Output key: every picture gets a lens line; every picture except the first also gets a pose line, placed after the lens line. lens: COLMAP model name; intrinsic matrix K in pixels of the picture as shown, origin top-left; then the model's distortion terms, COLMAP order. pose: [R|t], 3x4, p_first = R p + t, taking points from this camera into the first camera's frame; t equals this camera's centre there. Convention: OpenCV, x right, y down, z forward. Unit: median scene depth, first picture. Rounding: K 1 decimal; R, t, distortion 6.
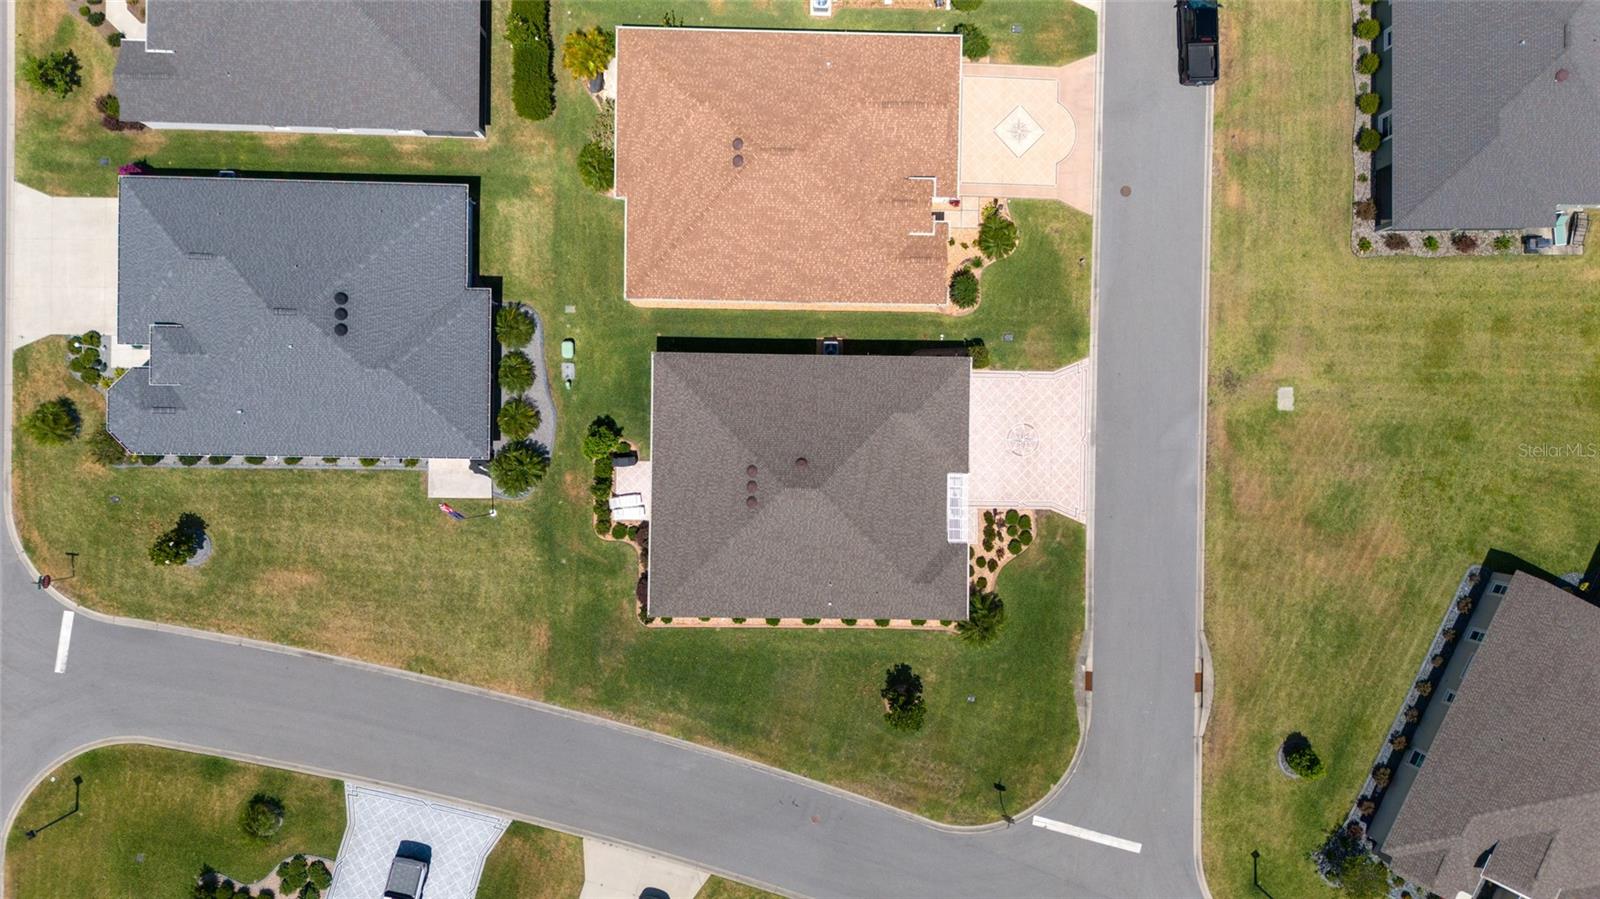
lens RADIAL K [[1170.7, 0, 804.6], [0, 1170.7, 452.1], [0, 0, 1]] dist [0.084160, -0.095973]
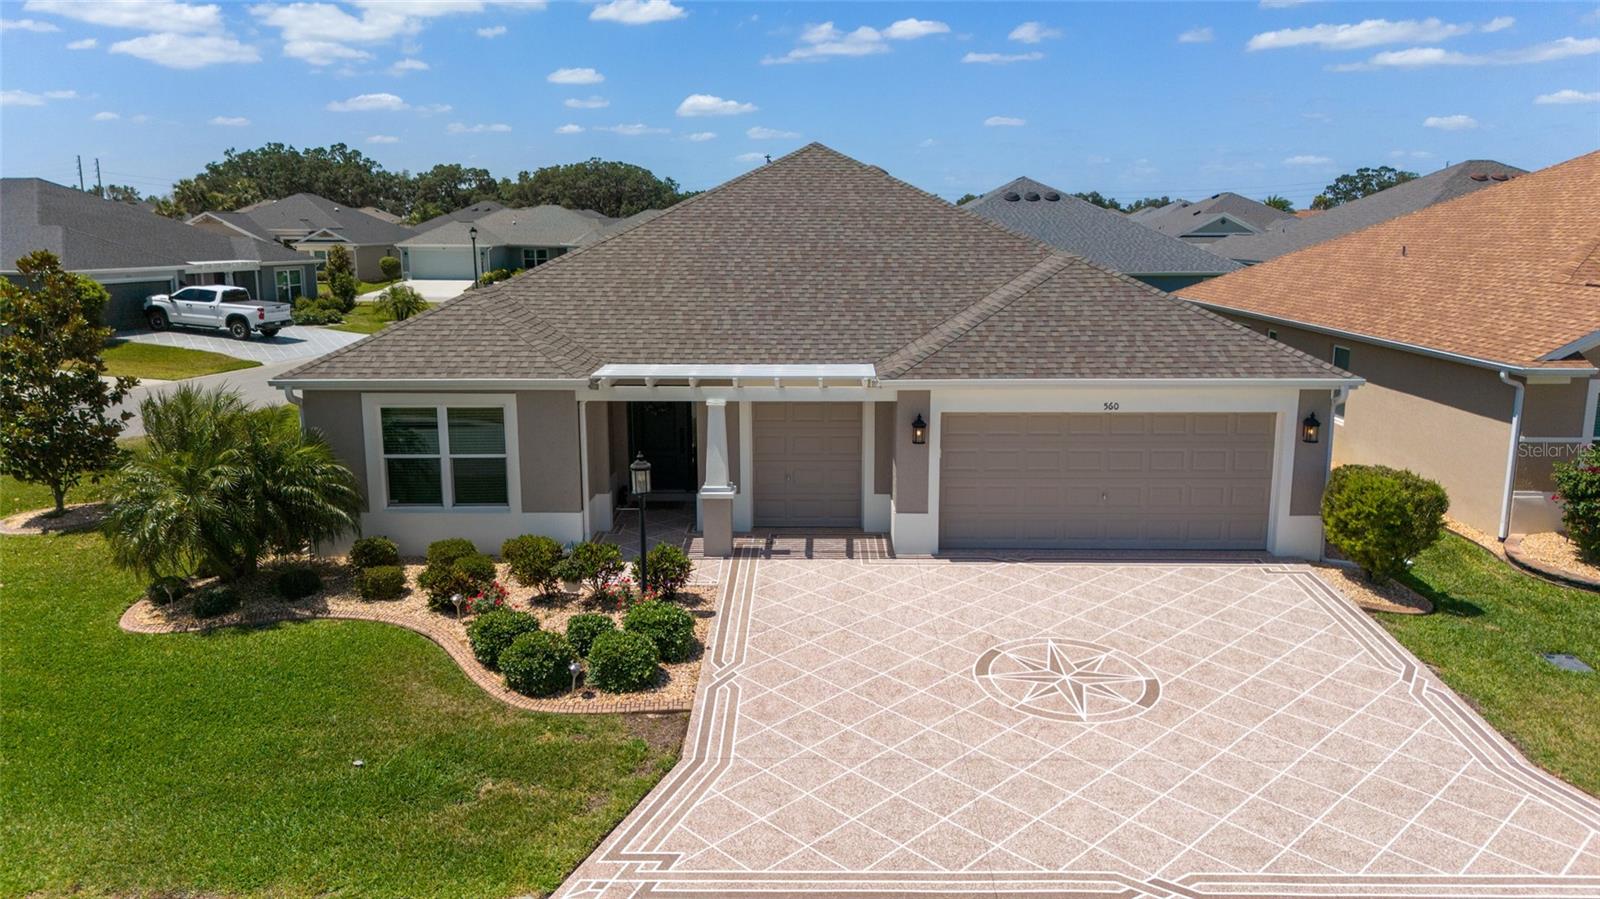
lens RADIAL K [[1170.7, 0, 804.6], [0, 1170.7, 452.1], [0, 0, 1]] dist [0.084160, -0.095973]
pose [[0.002018, 0.168332, -0.985728, 0.366911], [-0.999961, -0.008102, -0.003430, 0.032679], [-0.008564, 0.985697, 0.168309, 0.931826]]
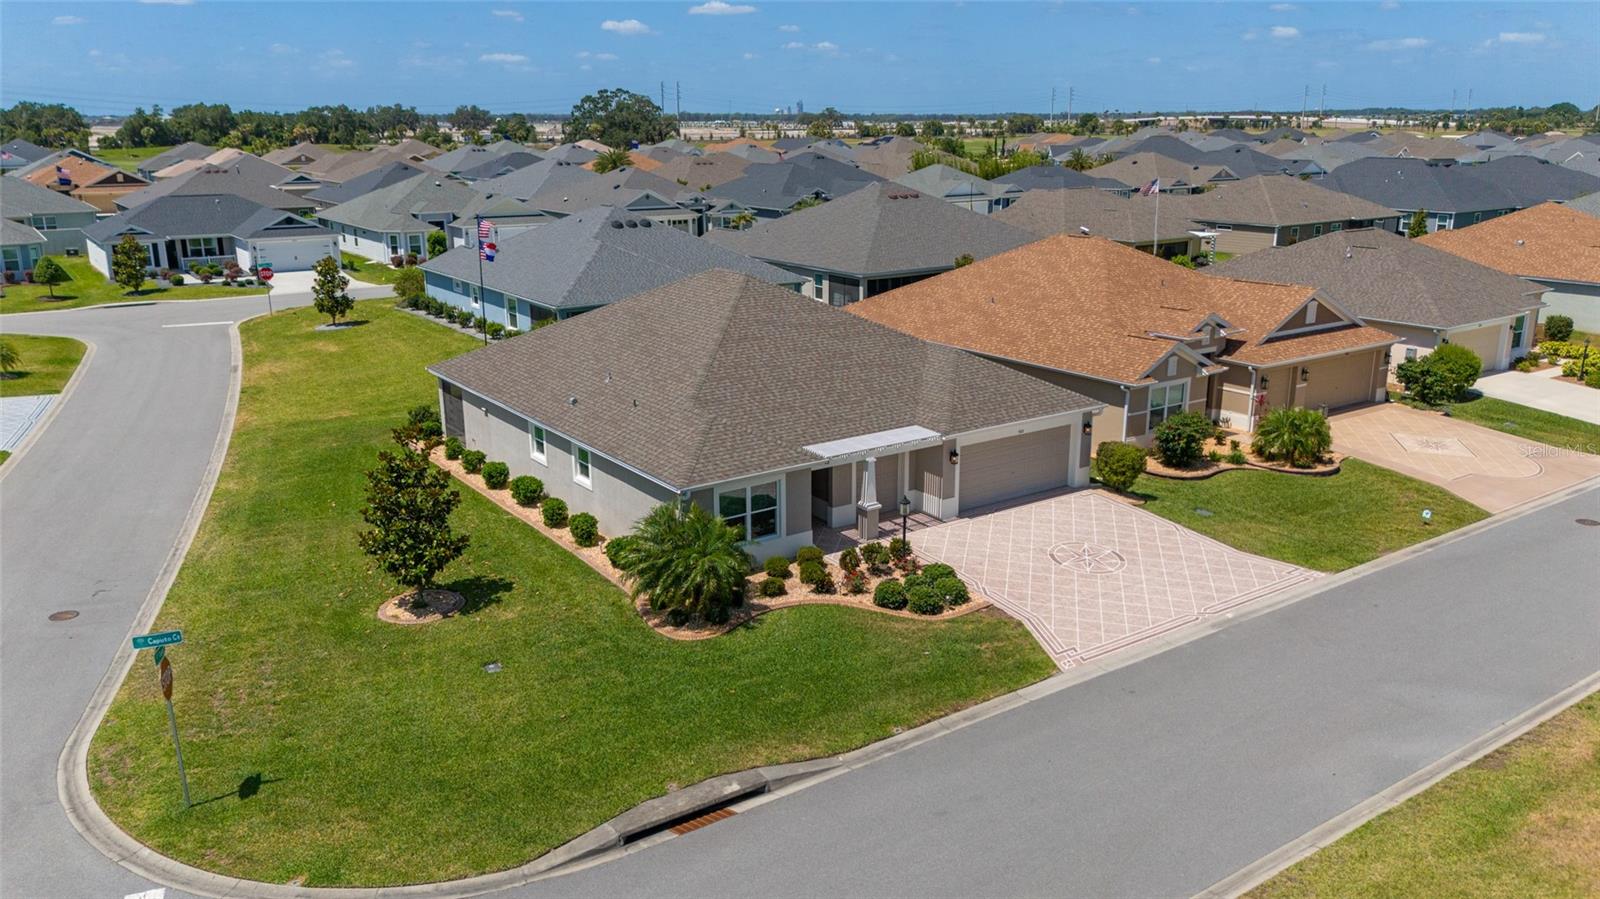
lens RADIAL K [[1202.4, 0, 804.6], [0, 1202.4, 444.6], [0, 0, 1]] dist [0.117037, -0.173106]
pose [[0.587231, 0.186195, -0.787713, 0.480845], [-0.809358, 0.147093, -0.568598, 0.335316], [0.009997, 0.971440, 0.237076, 0.845551]]
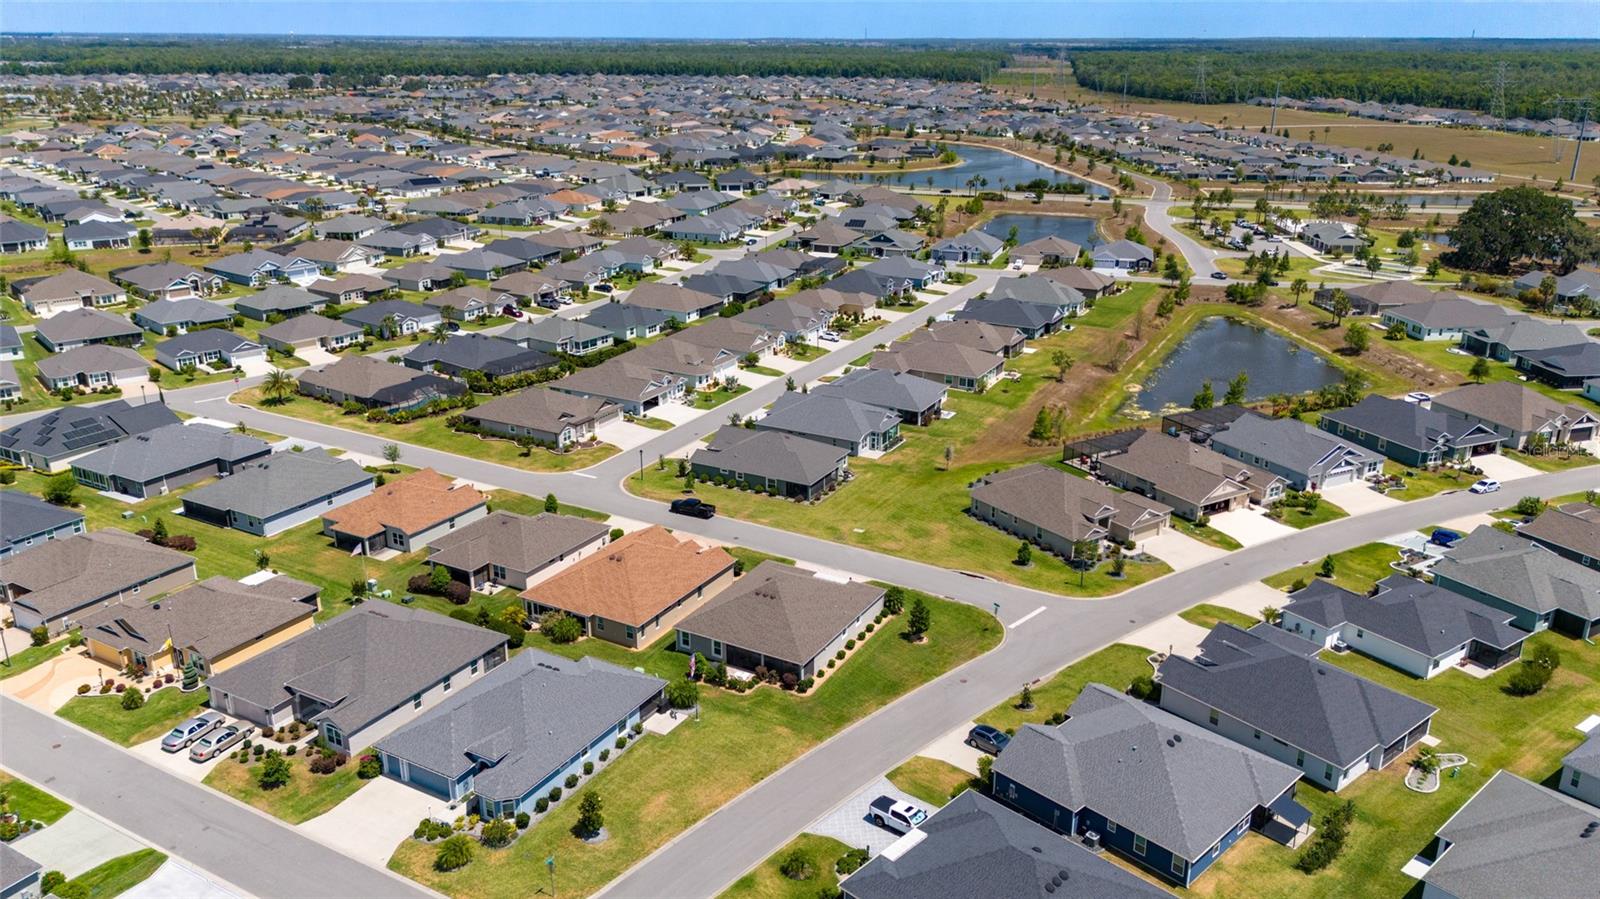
lens RADIAL K [[1170.7, 0, 804.6], [0, 1170.7, 452.1], [0, 0, 1]] dist [0.084160, -0.095973]
pose [[0.479278, -0.310588, 0.820870, -1.328126], [0.877604, 0.158720, -0.452349, 0.801071], [0.010206, 0.937199, 0.348645, 0.137376]]
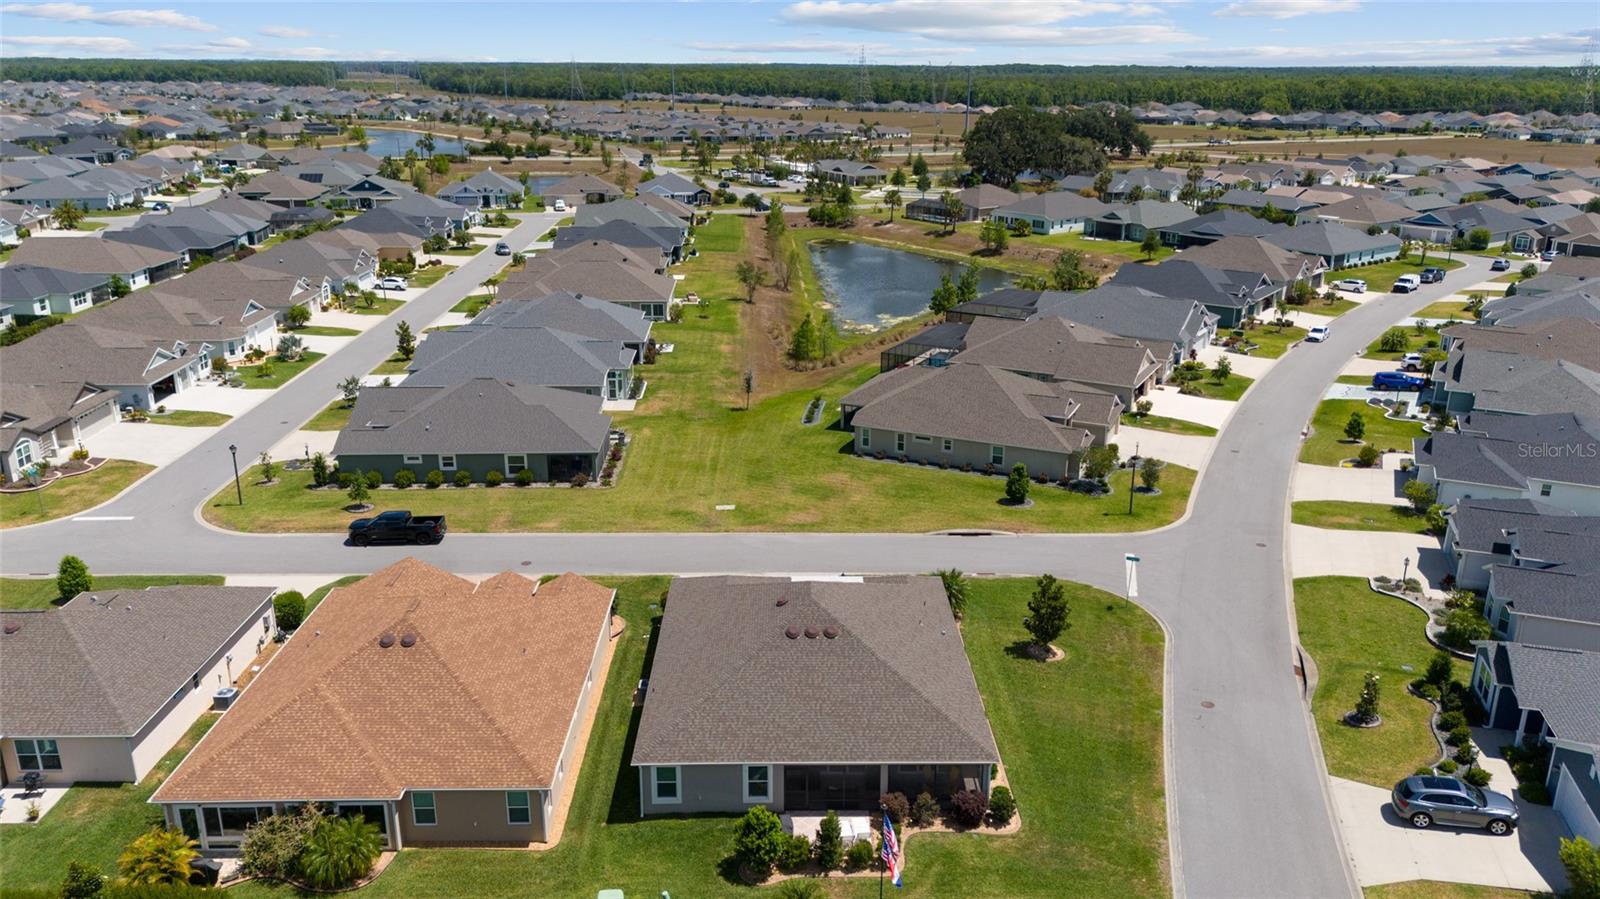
lens RADIAL K [[1170.7, 0, 804.6], [0, 1170.7, 452.1], [0, 0, 1]] dist [0.084160, -0.095973]
pose [[-0.032333, -0.332431, 0.942573, -0.715286], [0.999476, -0.009463, 0.030948, -0.000125], [-0.001369, 0.943080, 0.332563, 0.551231]]
